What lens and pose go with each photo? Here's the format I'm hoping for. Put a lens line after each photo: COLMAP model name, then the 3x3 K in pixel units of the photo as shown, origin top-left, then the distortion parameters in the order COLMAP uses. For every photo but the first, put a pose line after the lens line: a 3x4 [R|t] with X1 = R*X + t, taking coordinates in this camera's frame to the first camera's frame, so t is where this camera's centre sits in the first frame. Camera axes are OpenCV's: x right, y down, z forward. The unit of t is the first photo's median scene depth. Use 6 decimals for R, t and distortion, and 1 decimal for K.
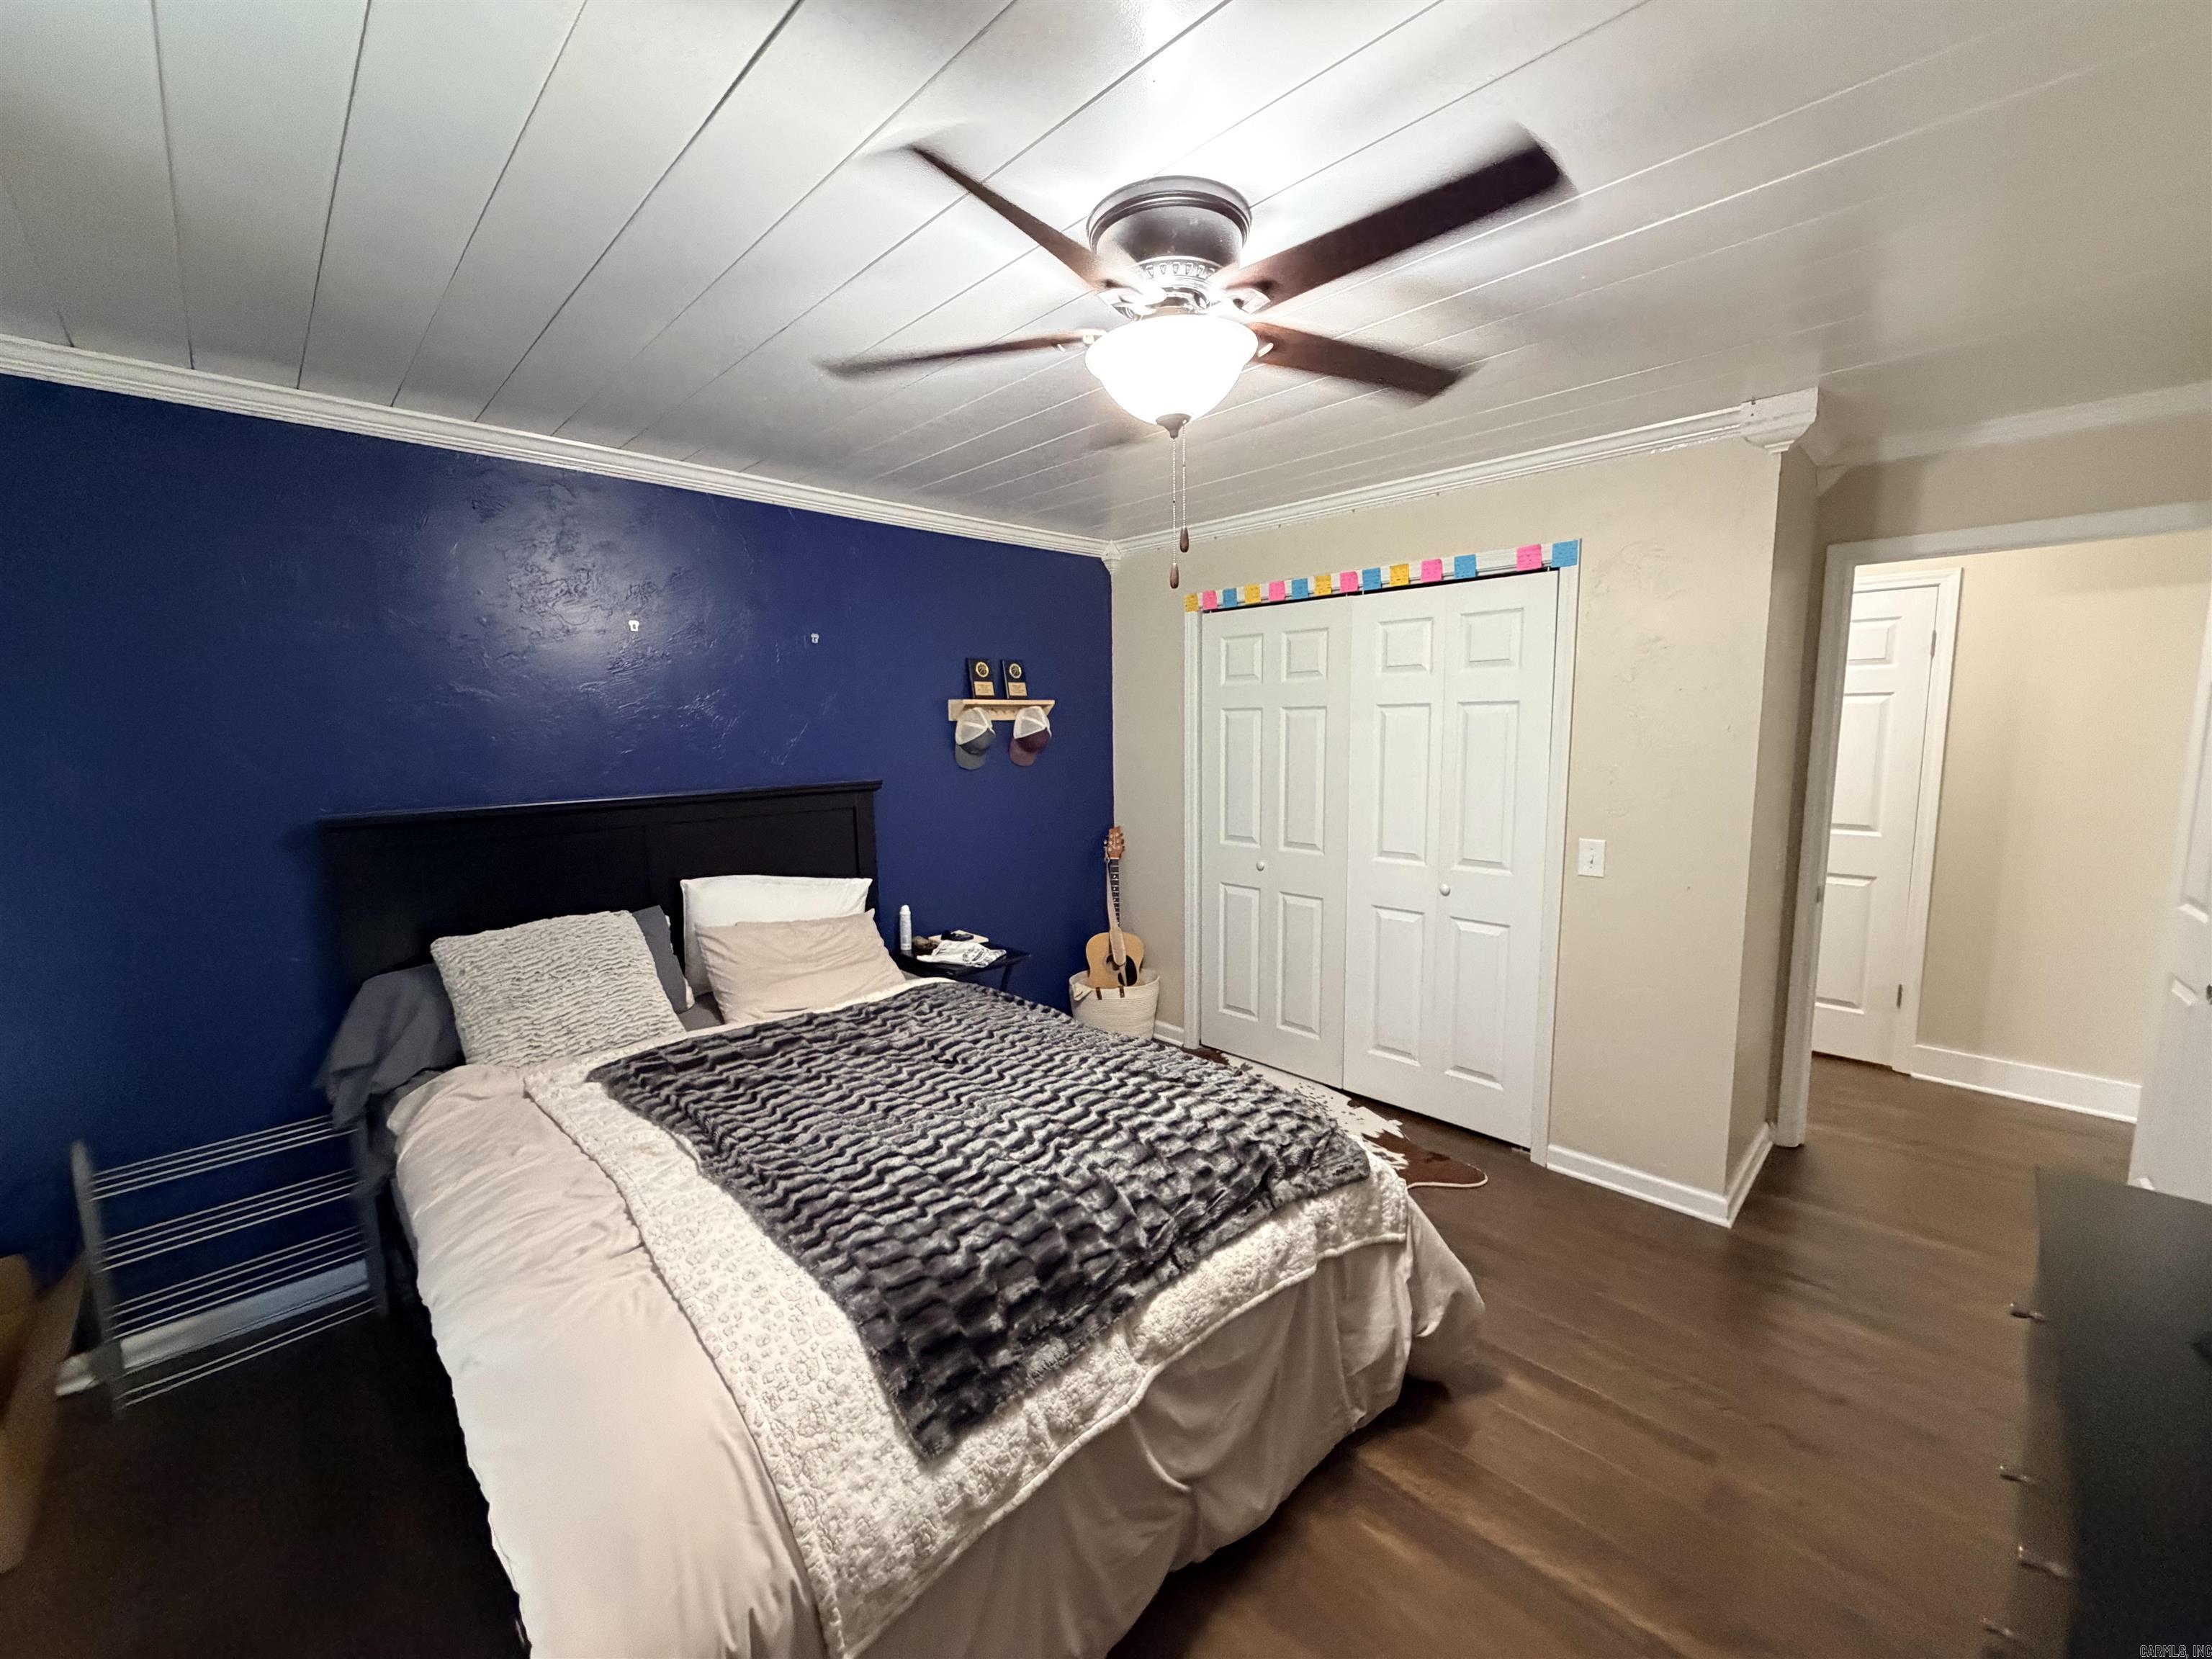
lens RADIAL K [[885.9, 0, 1101.0], [0, 885.9, 830.4], [0, 0, 1]] dist [-0.001012, 0.000263]
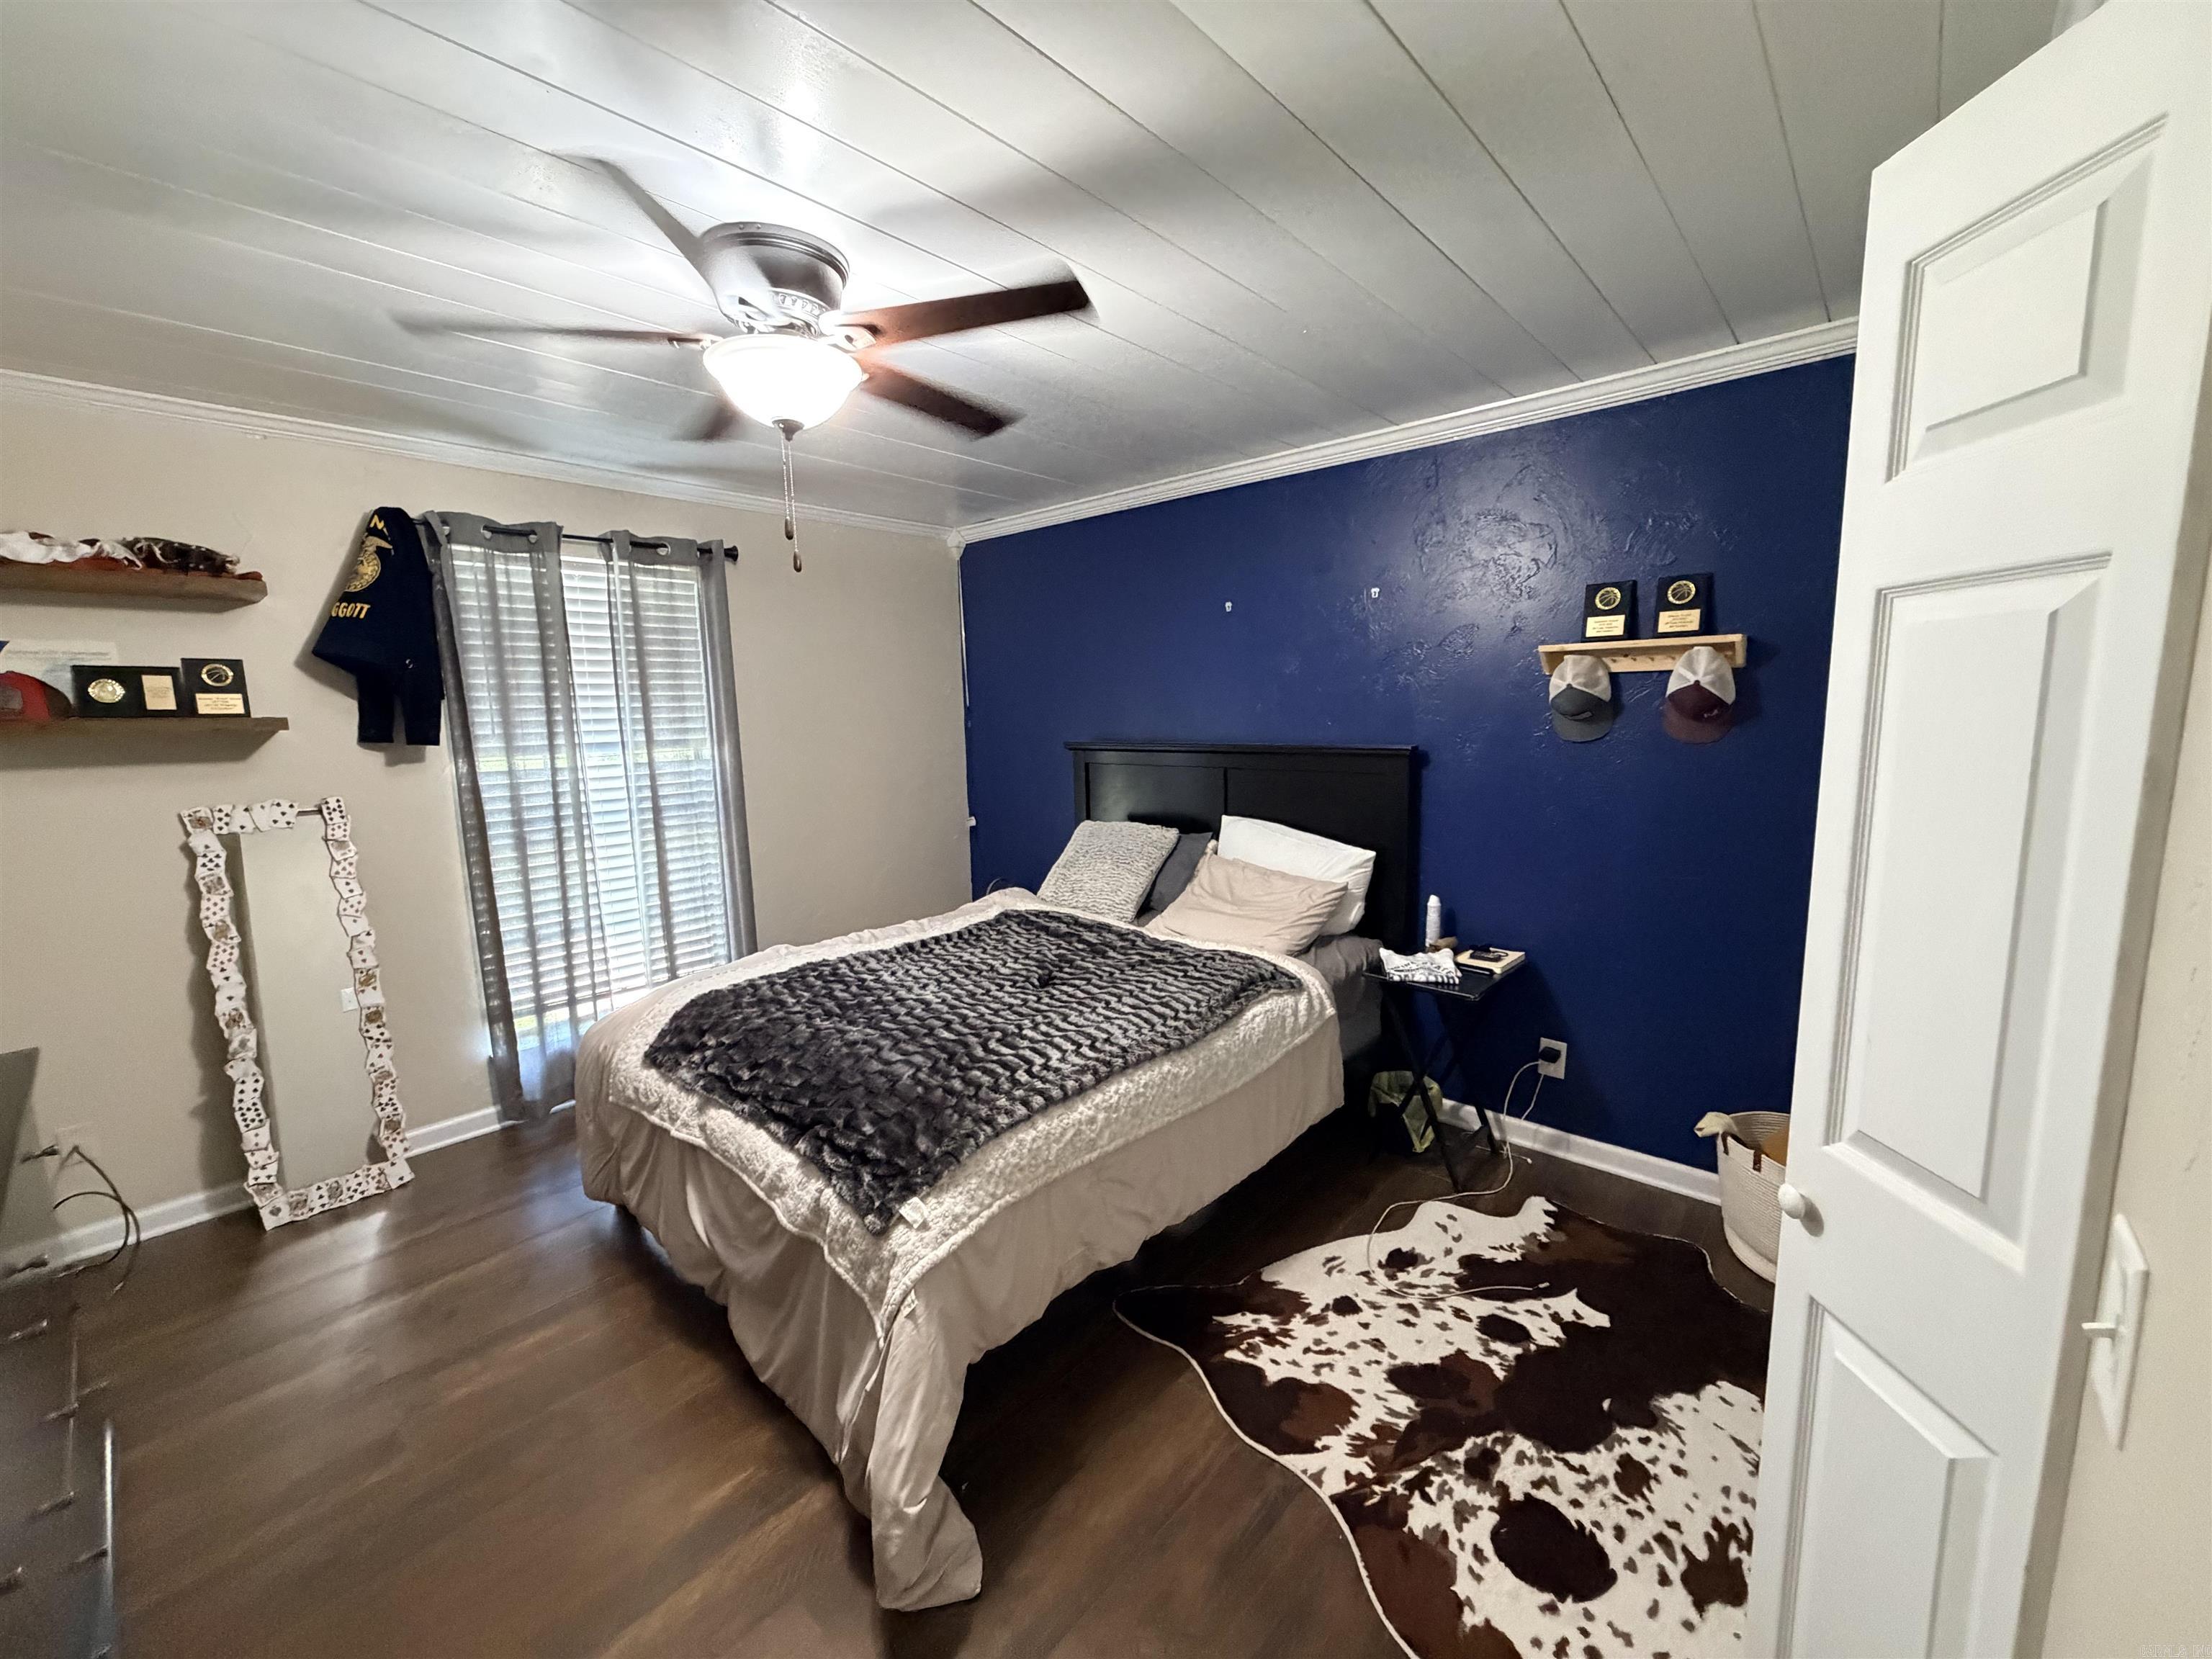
lens RADIAL K [[885.9, 0, 1101.0], [0, 885.9, 830.4], [0, 0, 1]] dist [-0.001012, 0.000263]
pose [[0.043906, 0.151107, -0.987542, 0.553224], [-0.096849, 0.984483, 0.146333, -0.065867], [0.994330, 0.089217, 0.057859, 0.579440]]
